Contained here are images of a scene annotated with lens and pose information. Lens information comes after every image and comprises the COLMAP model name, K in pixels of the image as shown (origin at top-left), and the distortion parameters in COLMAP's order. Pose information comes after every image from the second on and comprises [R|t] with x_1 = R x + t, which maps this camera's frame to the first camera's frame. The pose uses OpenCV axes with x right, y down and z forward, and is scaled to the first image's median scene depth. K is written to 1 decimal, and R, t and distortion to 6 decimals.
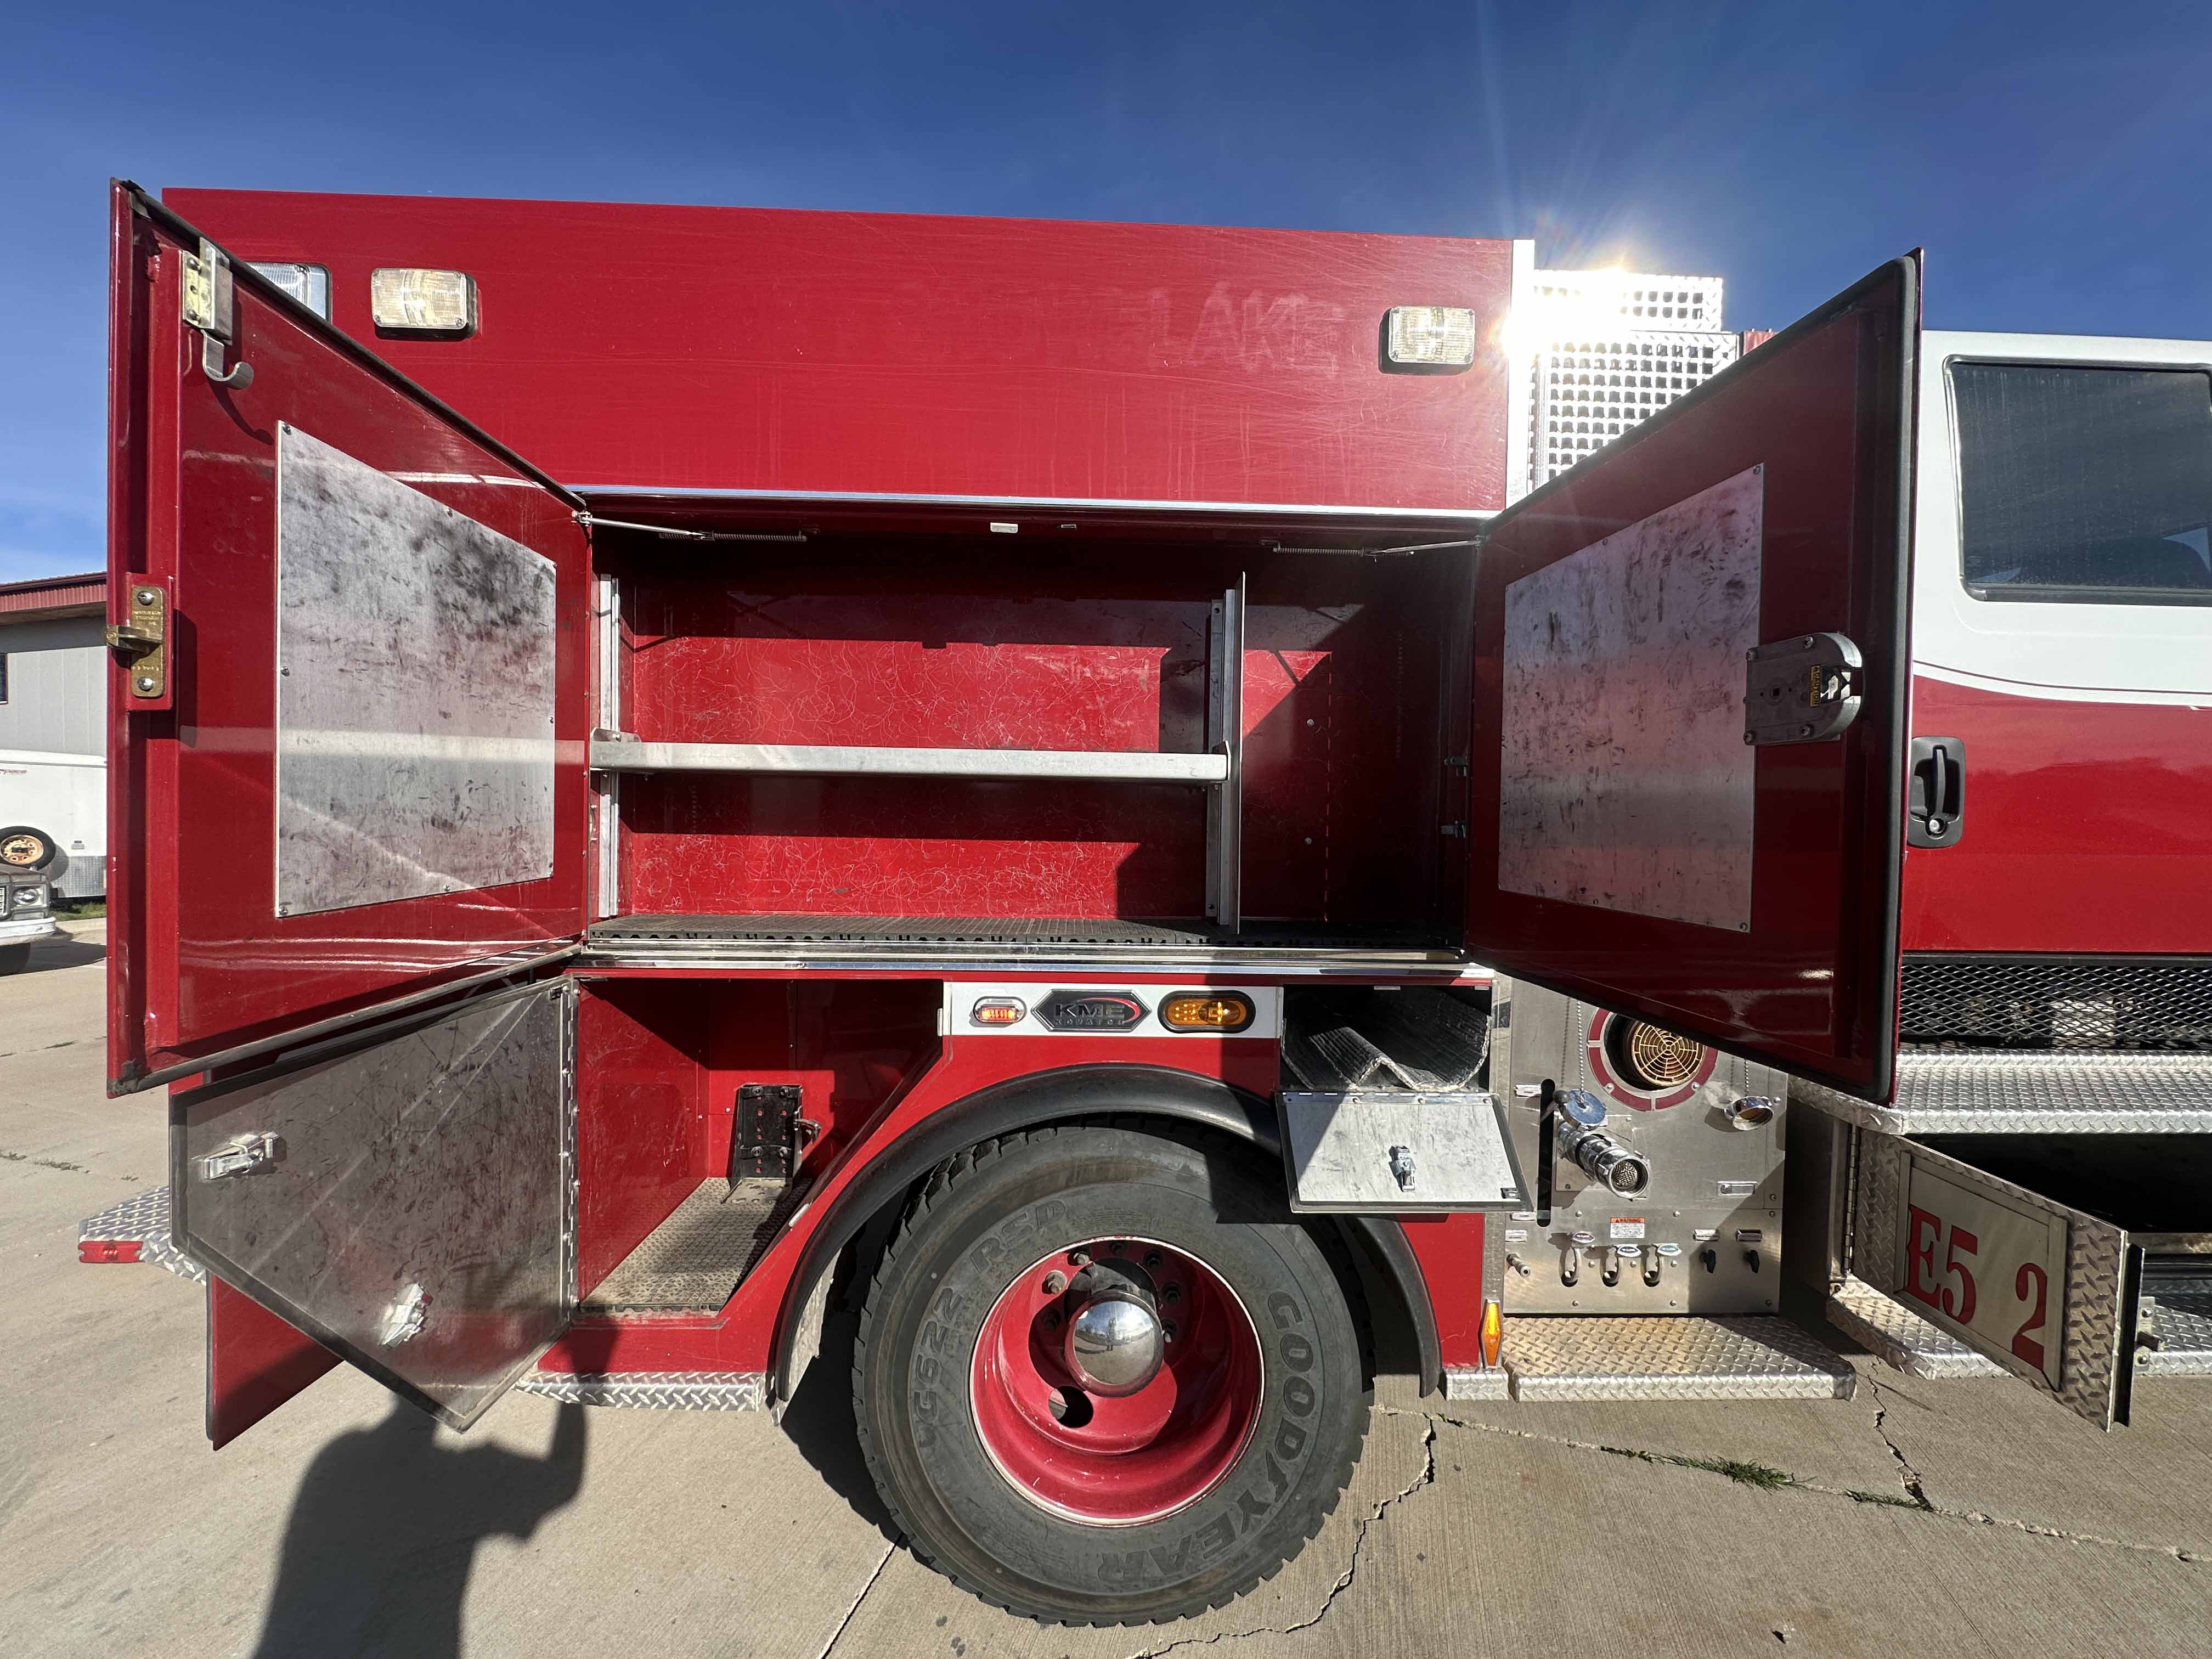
lens RADIAL K [[881.4, 0, 1106.1], [0, 881.4, 827.8], [0, 0, 1]] dist [-0.002521, 0.000494]
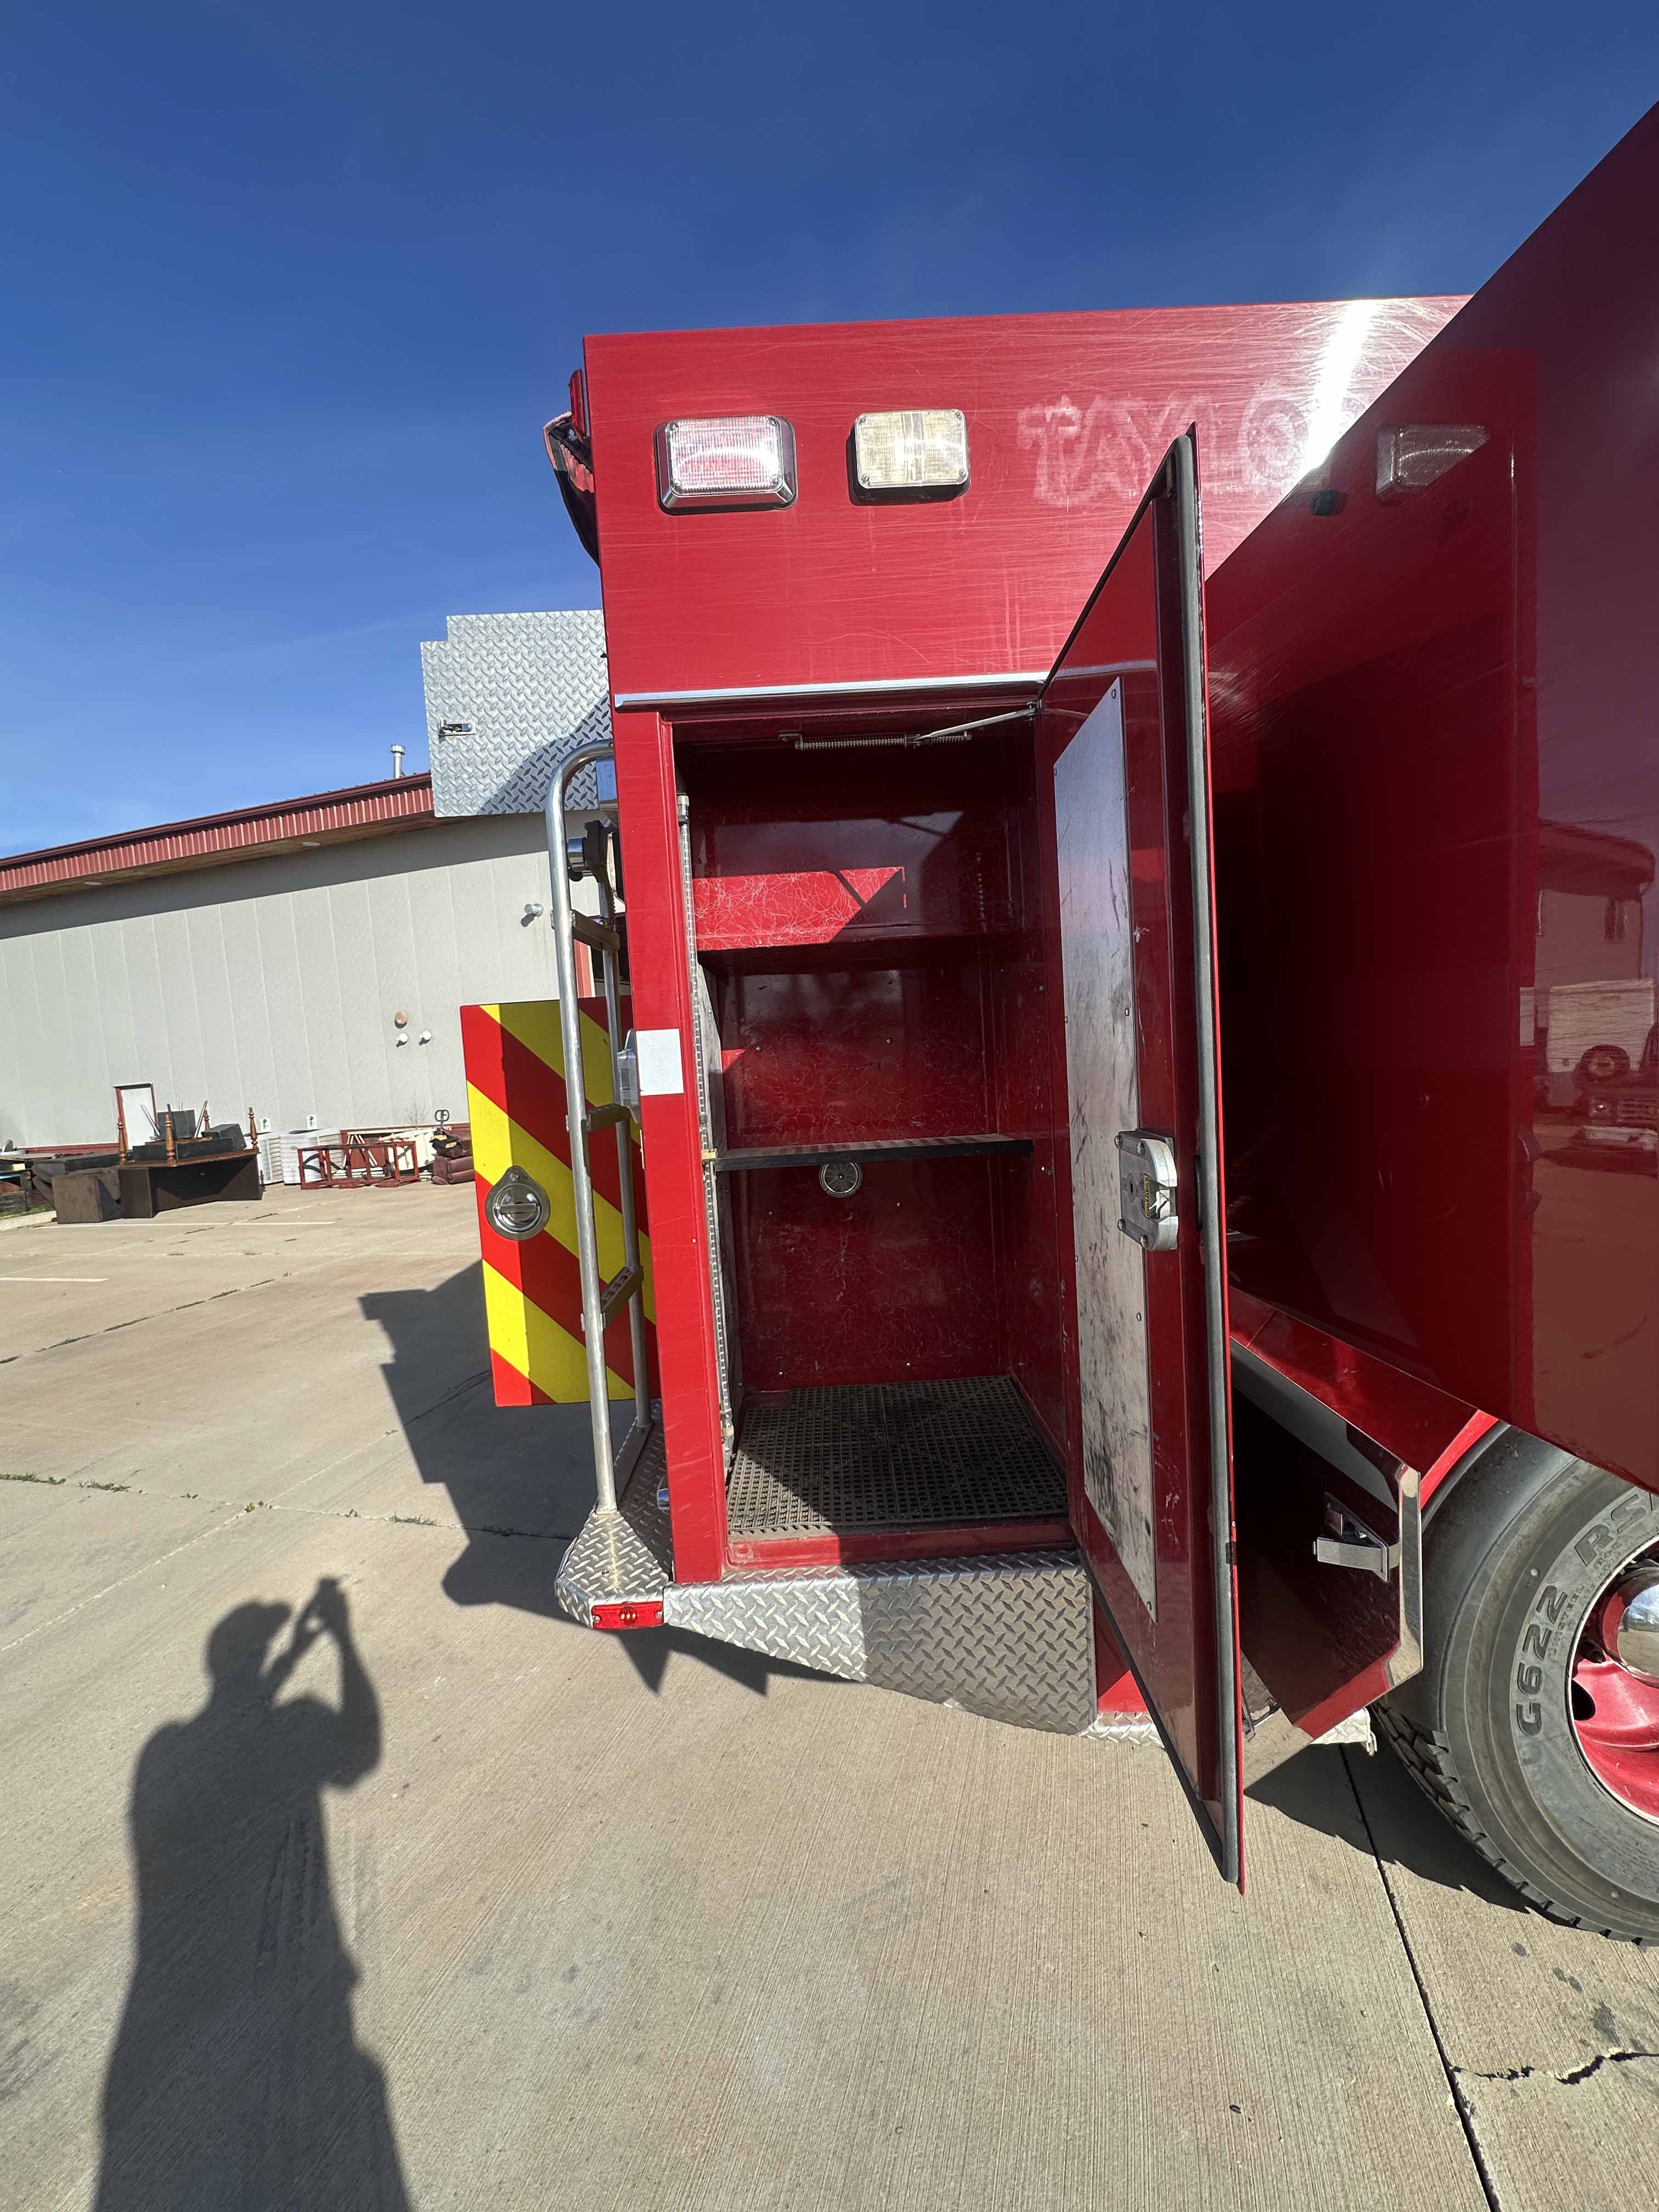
lens RADIAL K [[881.4, 0, 831.7], [0, 881.4, 1105.7], [0, 0, 1]] dist [-0.002521, 0.000494]
pose [[0.996679, -0.078492, -0.021677, -0.815725], [0.079389, 0.995864, 0.044182, -0.037267], [0.018120, -0.045756, 0.998788, 0.149084]]
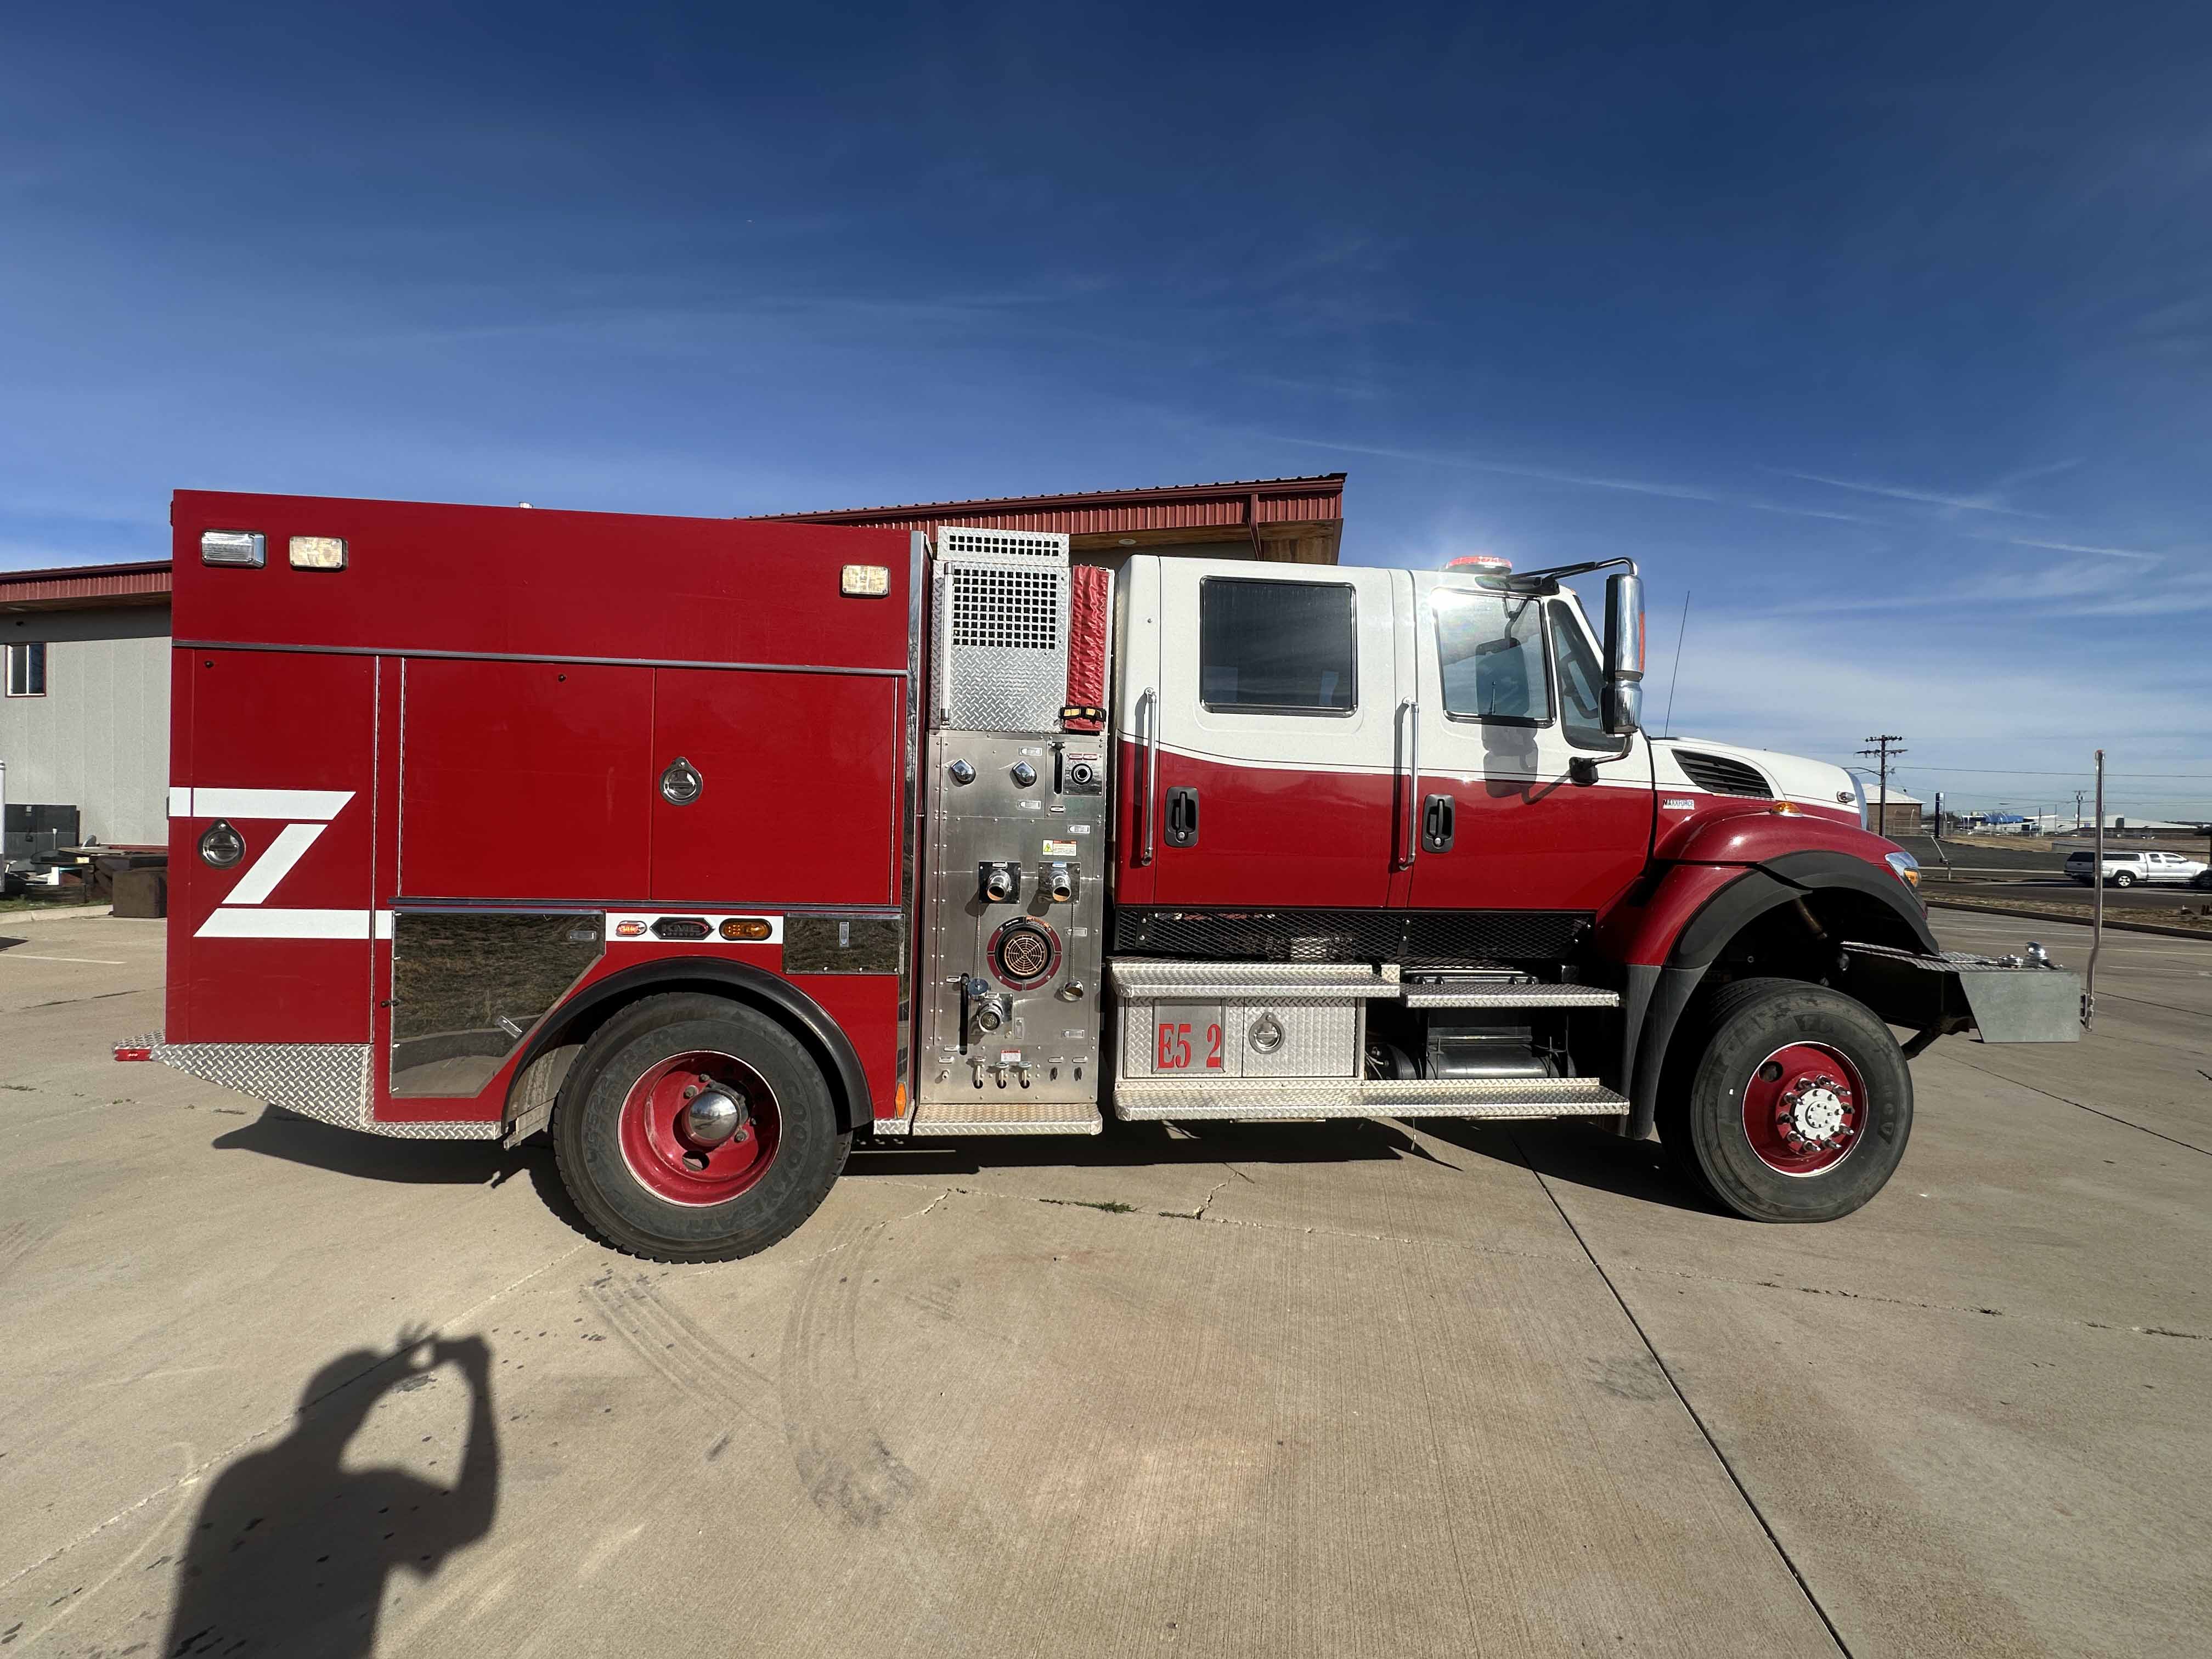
lens RADIAL K [[881.4, 0, 1105.9], [0, 881.4, 827.5], [0, 0, 1]] dist [-0.002521, 0.000494]
pose [[0.998027, 0.007611, 0.062319, 0.758331], [-0.006927, 0.999913, -0.011188, 0.004950], [-0.062399, 0.010734, 0.997994, -0.935524]]
